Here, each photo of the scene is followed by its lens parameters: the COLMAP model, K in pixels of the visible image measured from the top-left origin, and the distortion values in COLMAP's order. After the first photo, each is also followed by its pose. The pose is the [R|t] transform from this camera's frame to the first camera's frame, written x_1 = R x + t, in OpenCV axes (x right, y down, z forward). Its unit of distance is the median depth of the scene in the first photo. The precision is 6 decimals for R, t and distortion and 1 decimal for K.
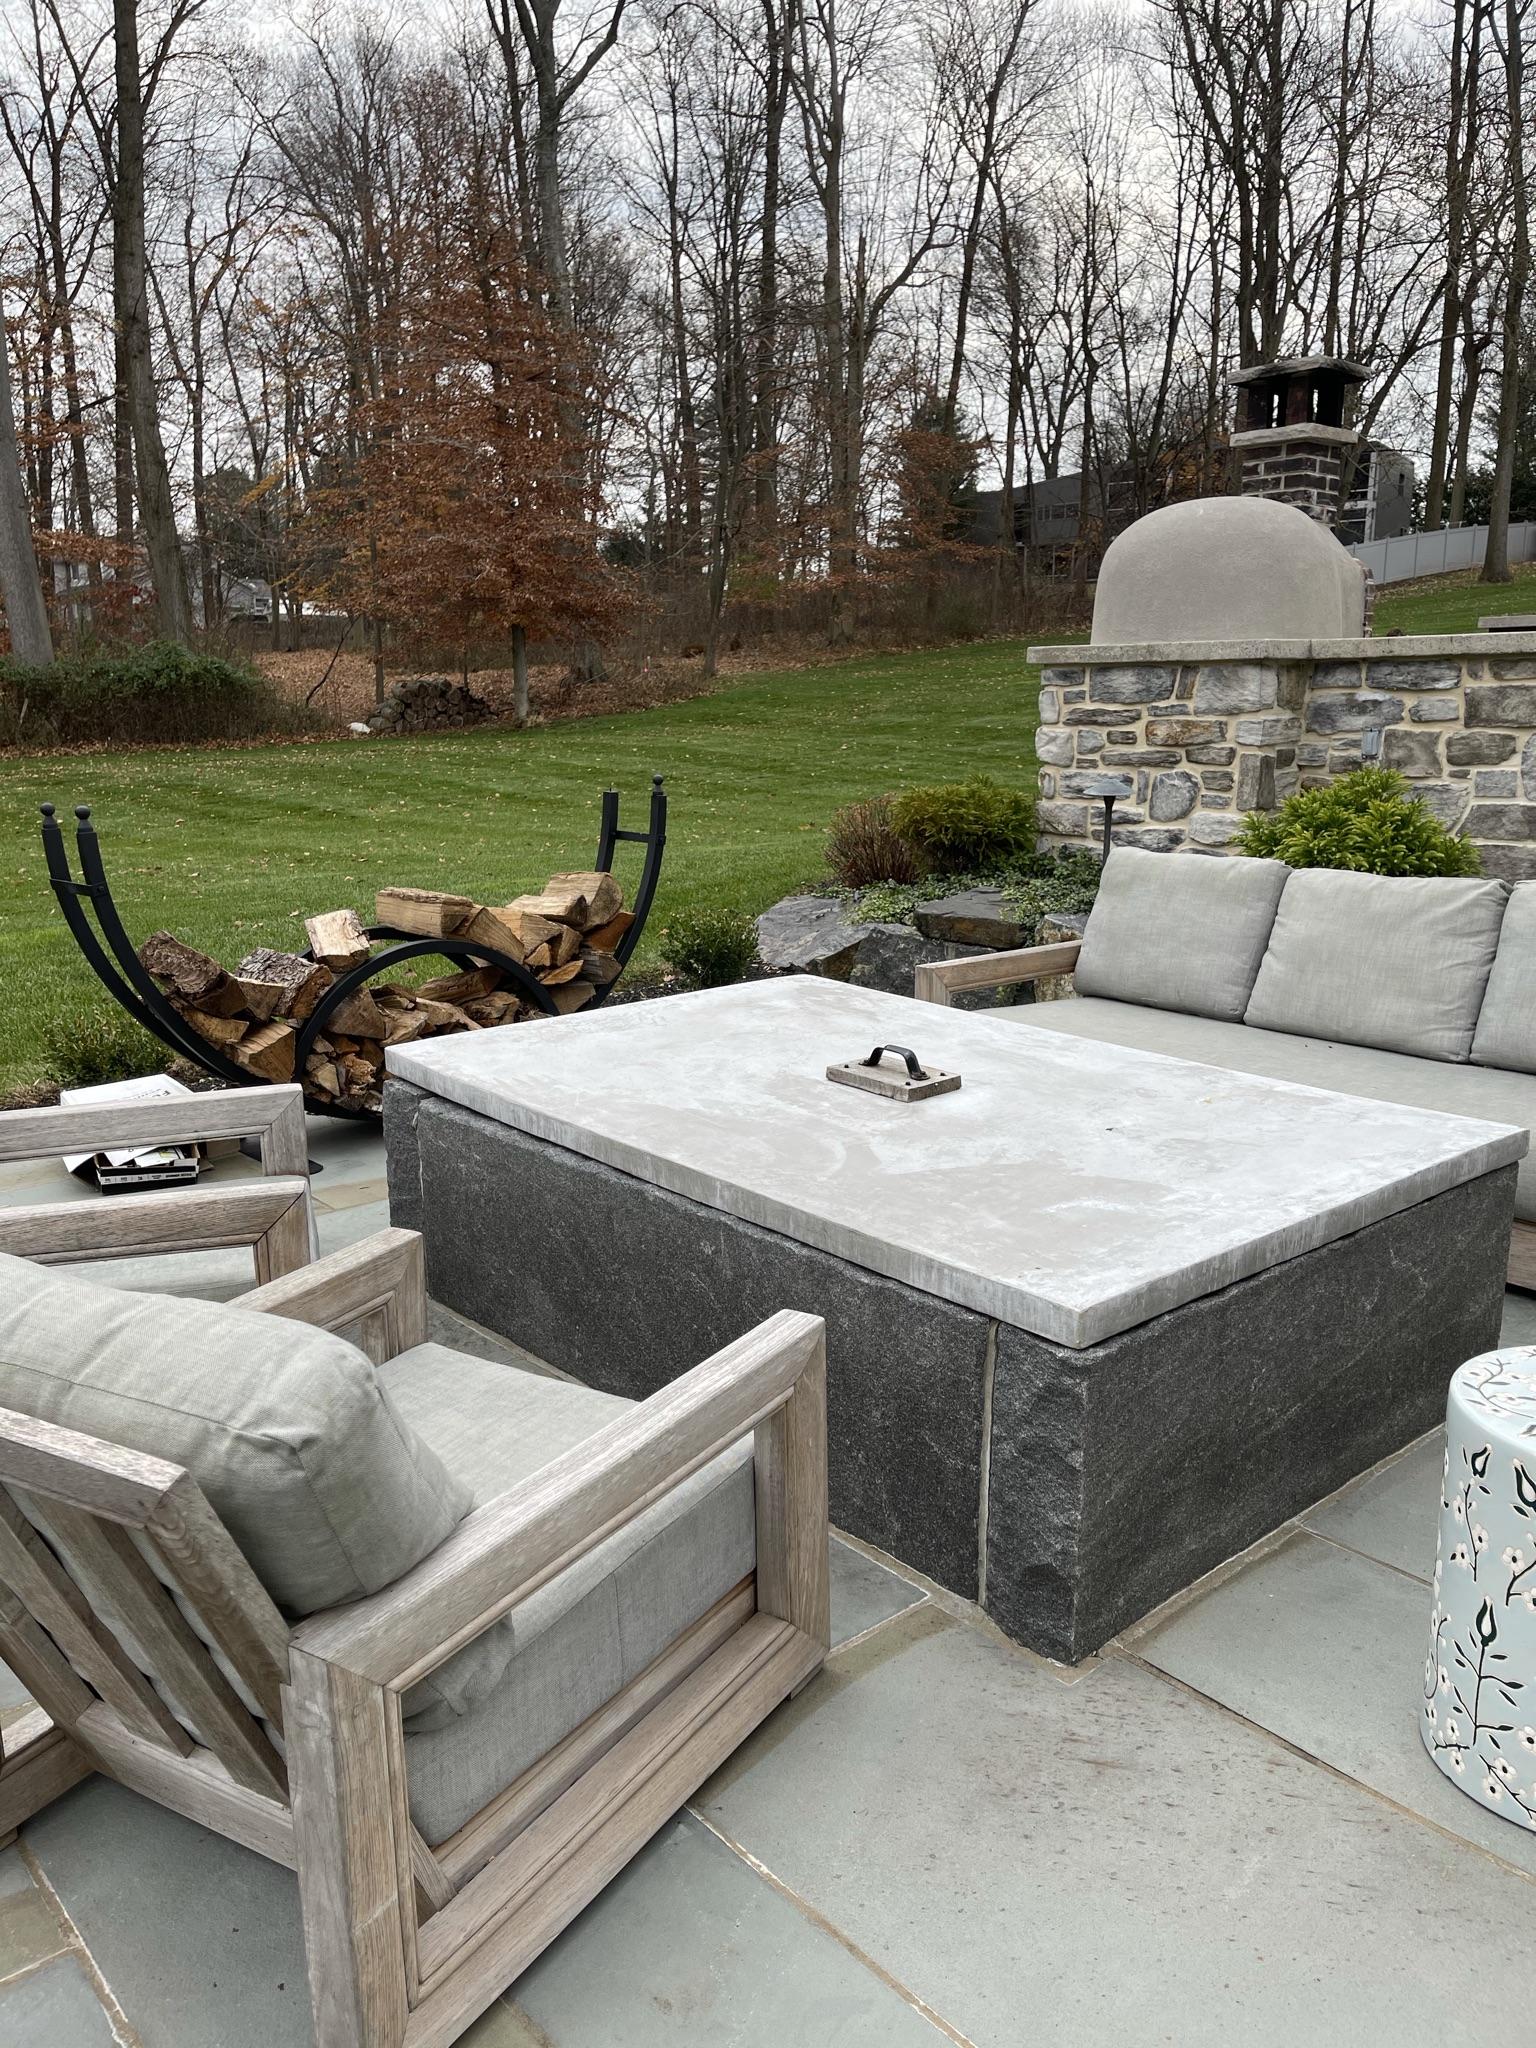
lens RADIAL K [[1541.1, 0, 768.4], [0, 1541.1, 1026.8], [0, 0, 1]] dist [0.000105, -0.000106]
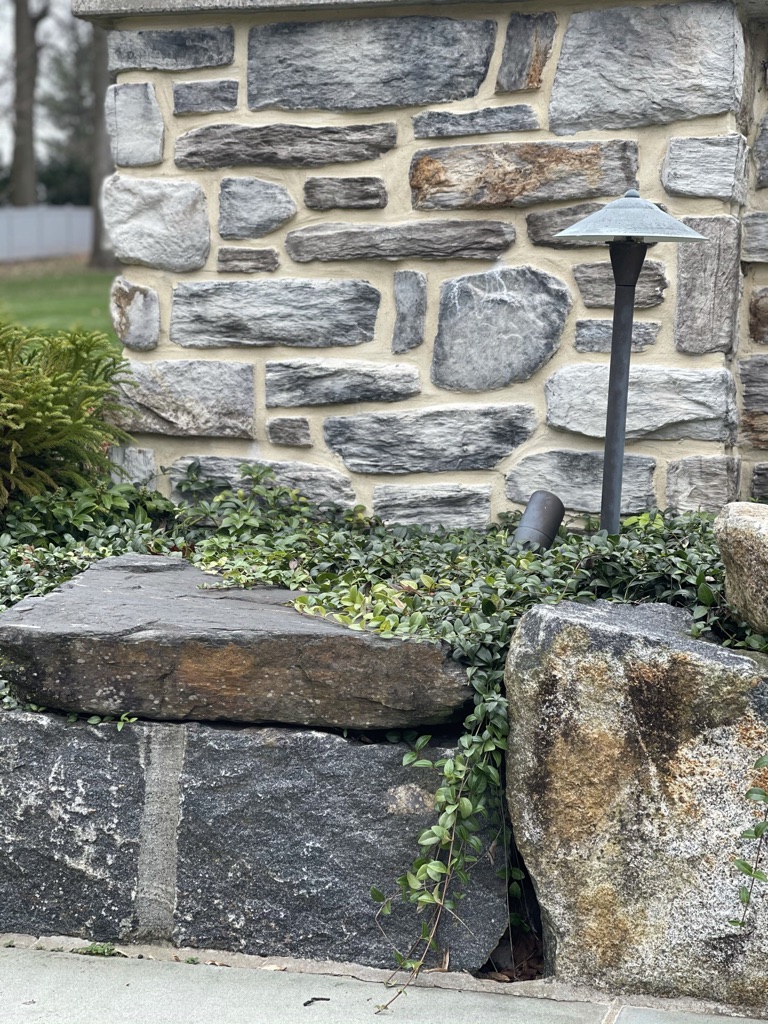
lens RADIAL K [[1923.9, 0, 384.5], [0, 1923.9, 512.1], [0, 0, 1]] dist [0.198590, 0.000000]
pose [[0.826553, -0.018202, 0.562564, -0.054746], [0.105252, 0.986845, -0.122714, -0.039955], [-0.552930, 0.160640, 0.817596, 0.591415]]
